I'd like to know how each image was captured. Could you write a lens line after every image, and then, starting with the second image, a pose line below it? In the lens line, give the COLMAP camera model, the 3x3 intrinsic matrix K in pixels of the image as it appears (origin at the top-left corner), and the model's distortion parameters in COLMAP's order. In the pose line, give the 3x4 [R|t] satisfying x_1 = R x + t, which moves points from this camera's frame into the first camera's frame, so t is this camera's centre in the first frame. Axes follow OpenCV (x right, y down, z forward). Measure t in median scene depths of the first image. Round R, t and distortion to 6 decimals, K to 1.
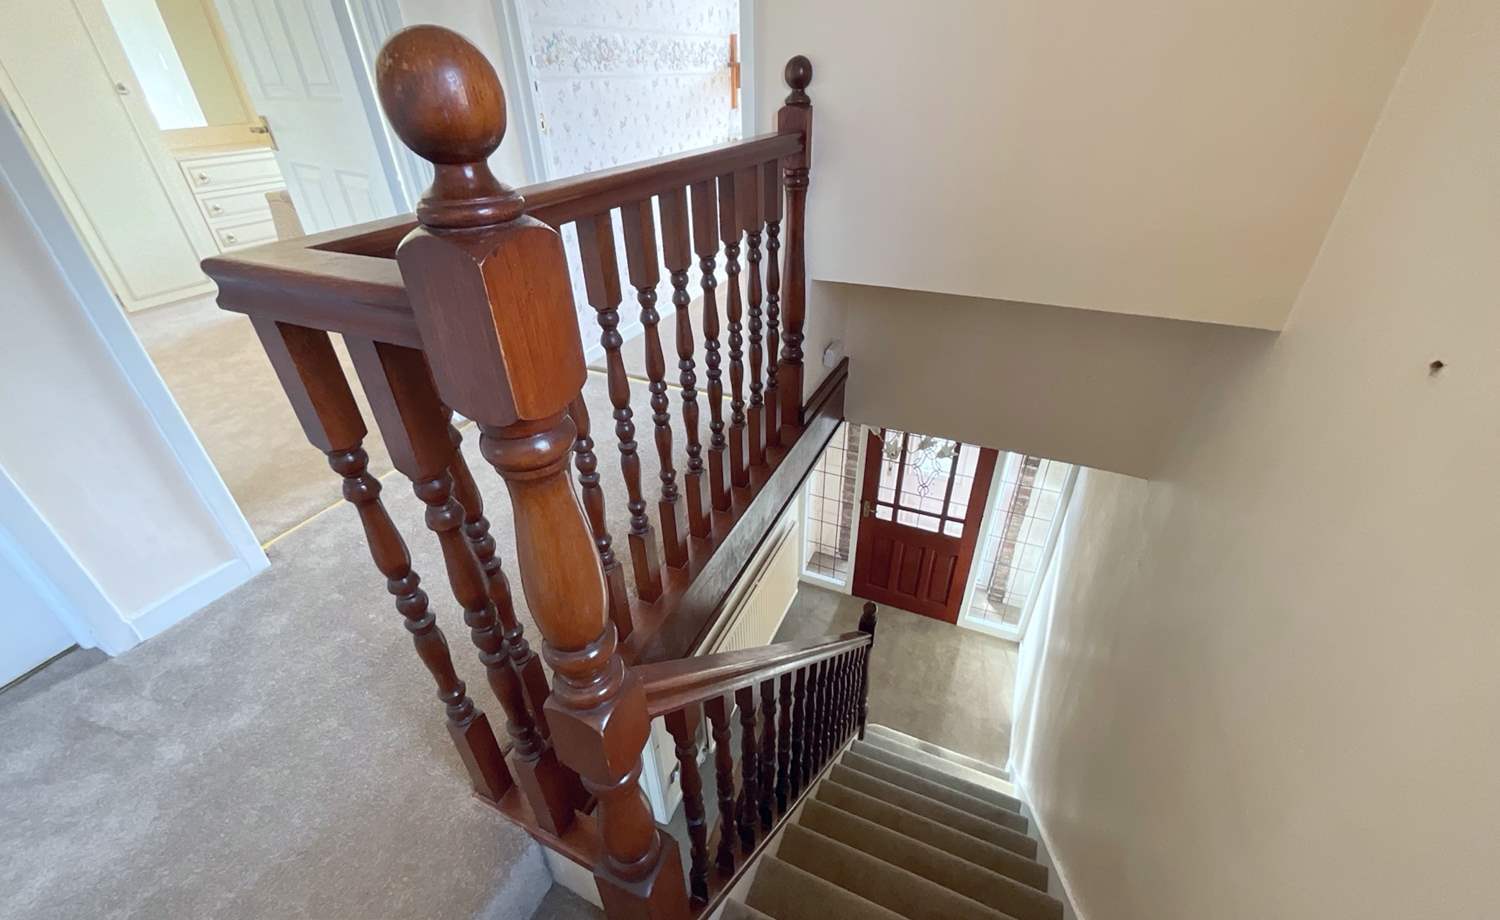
lens RADIAL K [[610.1, 0, 750.0], [0, 610.1, 460.0], [0, 0, 1]] dist [0.001248, 0.001200]
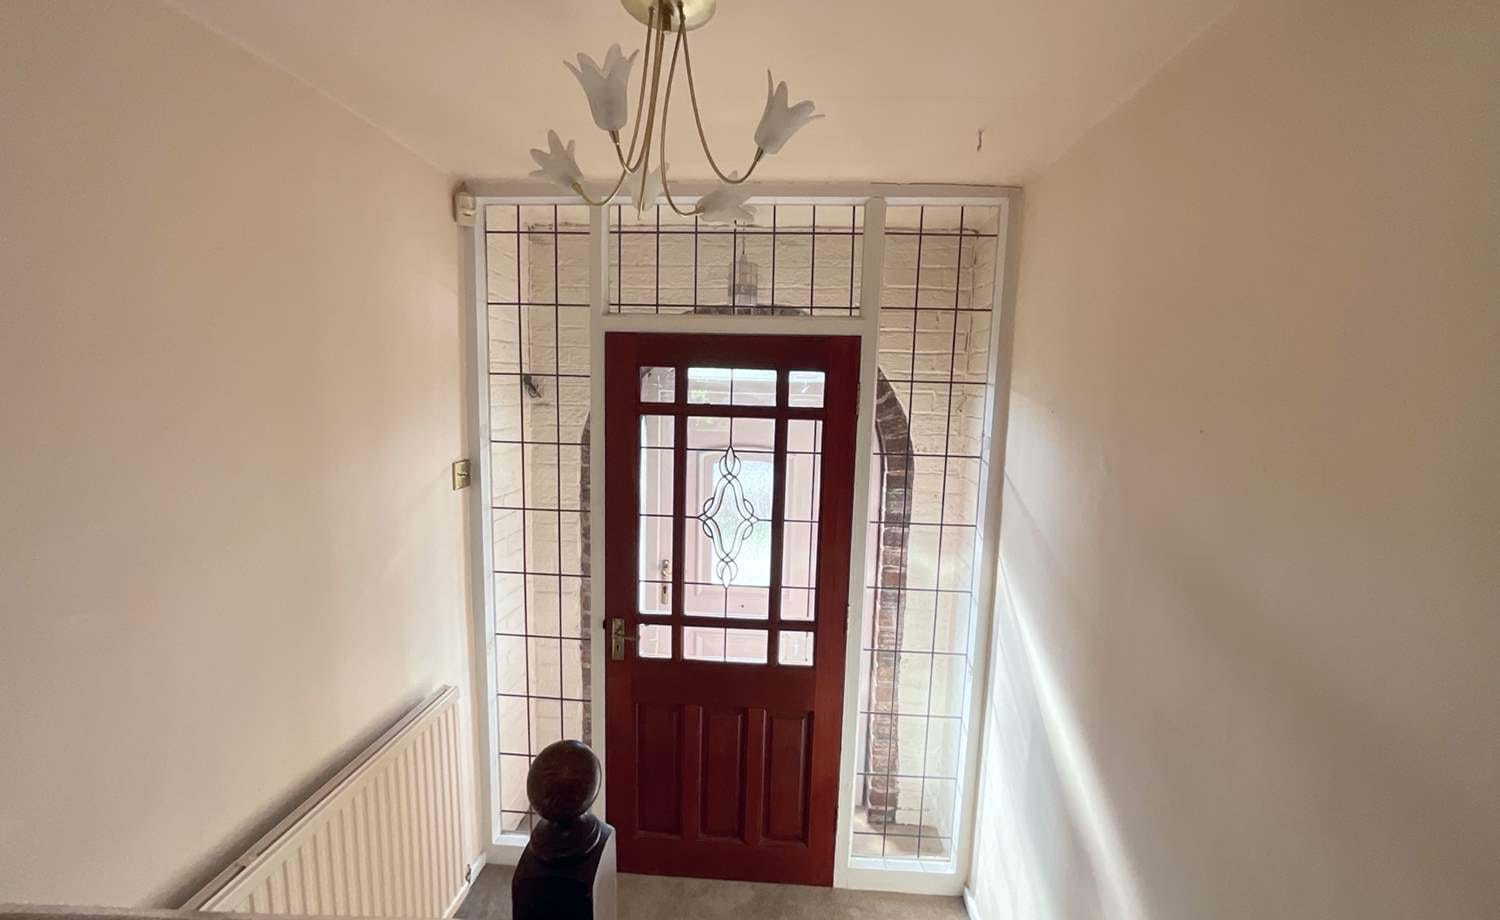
lens RADIAL K [[609.7, 0, 749.3], [0, 609.7, 460.9], [0, 0, 1]] dist [-0.003335, 0.000736]
pose [[0.939290, -0.005810, 0.343076, 0.127065], [0.153068, 0.901950, -0.403803, 0.163671], [-0.307091, 0.431801, 0.848082, 0.514693]]
